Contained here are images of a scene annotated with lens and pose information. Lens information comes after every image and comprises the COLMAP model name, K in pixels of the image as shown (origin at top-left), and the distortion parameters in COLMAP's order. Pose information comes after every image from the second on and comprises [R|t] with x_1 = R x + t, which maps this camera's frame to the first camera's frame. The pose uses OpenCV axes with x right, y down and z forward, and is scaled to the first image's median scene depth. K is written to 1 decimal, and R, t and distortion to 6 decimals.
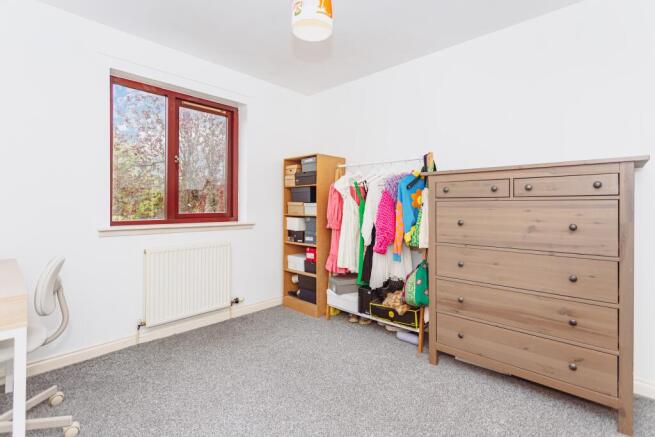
lens RADIAL K [[317.1, 0, 326.5], [0, 317.1, 204.3], [0, 0, 1]] dist [-0.000525, -0.000143]
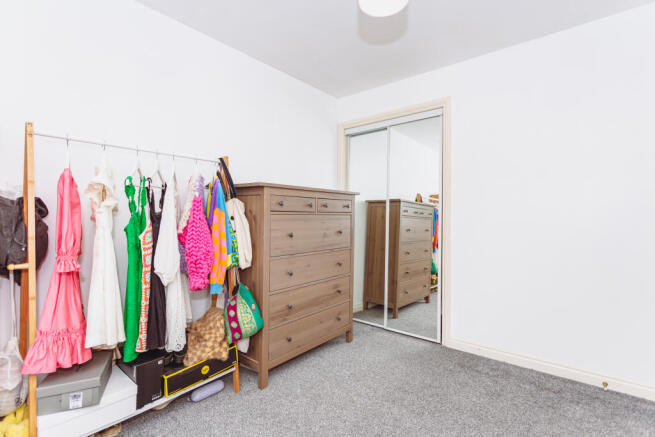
lens RADIAL K [[307.8, 0, 327.5], [0, 307.8, 218.5], [0, 0, 1]] dist [-0.000385, -0.000364]
pose [[-0.073542, -0.008456, 0.997256, -0.576168], [-0.006727, 0.999946, 0.007982, -0.005924], [-0.997269, -0.006121, -0.073595, 0.872351]]
